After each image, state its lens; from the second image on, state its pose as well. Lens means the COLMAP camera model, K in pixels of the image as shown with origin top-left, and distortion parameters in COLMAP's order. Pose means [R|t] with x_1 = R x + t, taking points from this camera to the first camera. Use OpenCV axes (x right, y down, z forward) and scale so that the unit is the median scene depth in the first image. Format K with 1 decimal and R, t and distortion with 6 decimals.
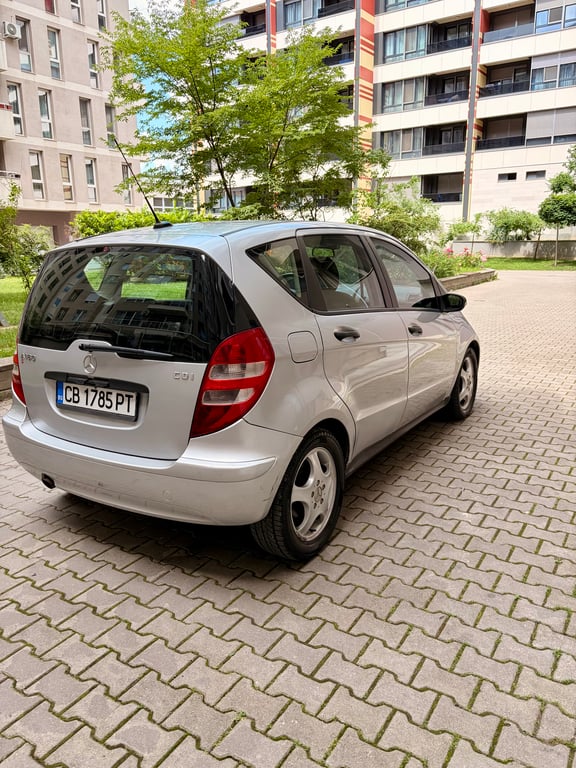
lens RADIAL K [[580.3, 0, 286.7], [0, 580.3, 384.5], [0, 0, 1]] dist [0.053577, -0.063071]
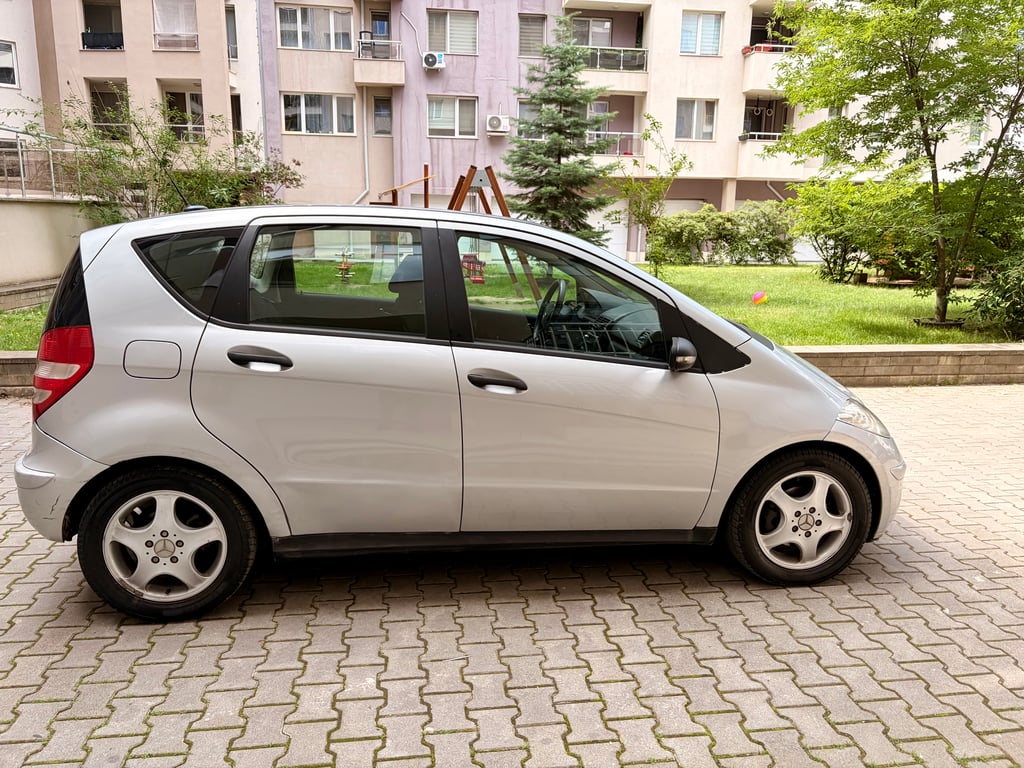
lens RADIAL K [[770.8, 0, 512.1], [0, 770.8, 398.6], [0, 0, 1]] dist [0.022501, -0.003229]
pose [[0.649118, 0.192510, -0.735925, 1.037190], [-0.204704, 0.975966, 0.074744, -0.175413], [0.732627, 0.102129, 0.672925, 0.581371]]
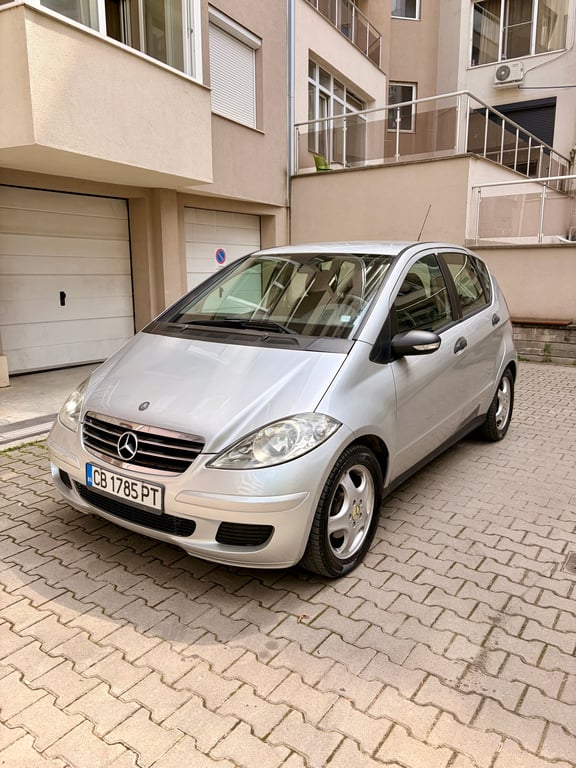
lens RADIAL K [[580.3, 0, 286.7], [0, 580.3, 384.5], [0, 0, 1]] dist [0.053577, -0.063071]
pose [[-0.998436, 0.004015, 0.055760, 0.073730], [0.027388, 0.904652, 0.425269, -0.649212], [-0.048736, 0.426132, -0.903347, 2.741932]]
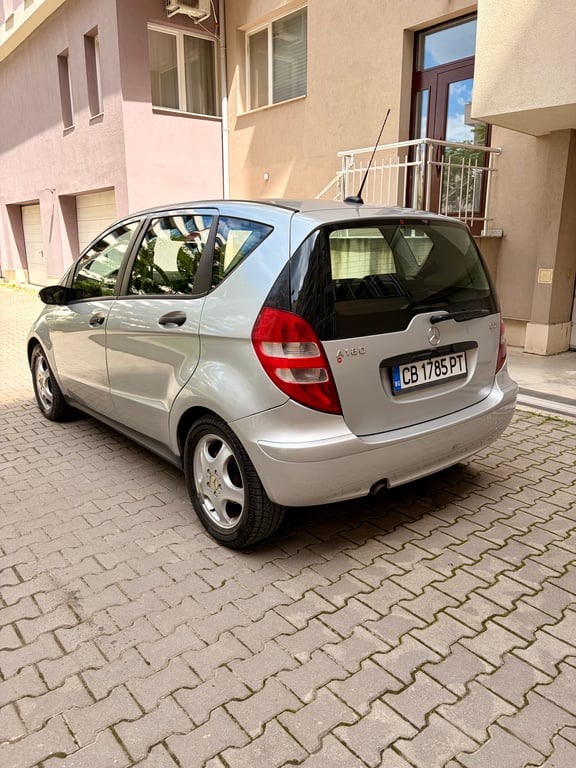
lens RADIAL K [[580.3, 0, 286.7], [0, 580.3, 384.5], [0, 0, 1]] dist [0.053577, -0.063071]
pose [[0.338027, -0.216524, 0.915890, -1.215924], [0.222306, 0.964006, 0.145852, -0.140410], [-0.914504, 0.154306, 0.373995, 0.776137]]
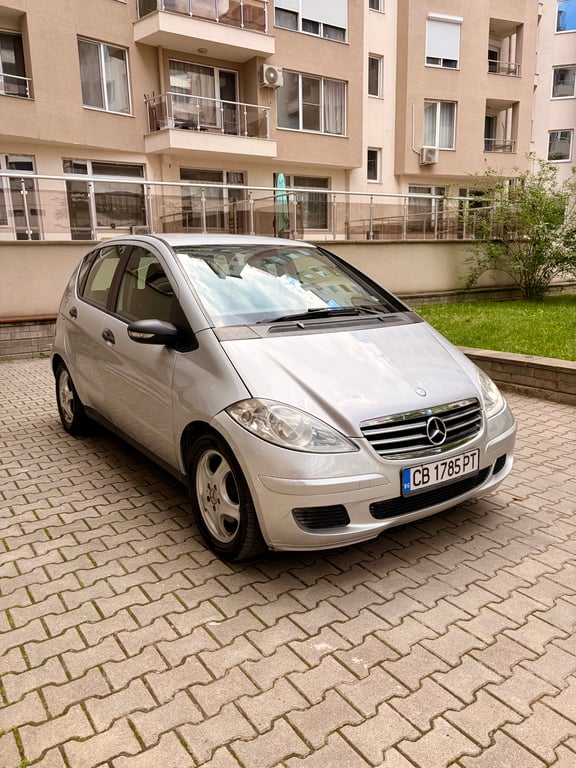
lens RADIAL K [[585.8, 0, 288.0], [0, 585.8, 384.0], [0, 0, 1]] dist [0.015128, 0.003588]
pose [[-0.388001, 0.214036, -0.896462, 1.287555], [-0.195906, 0.931282, 0.307140, -0.489549], [0.900598, 0.294793, -0.319407, 2.031639]]
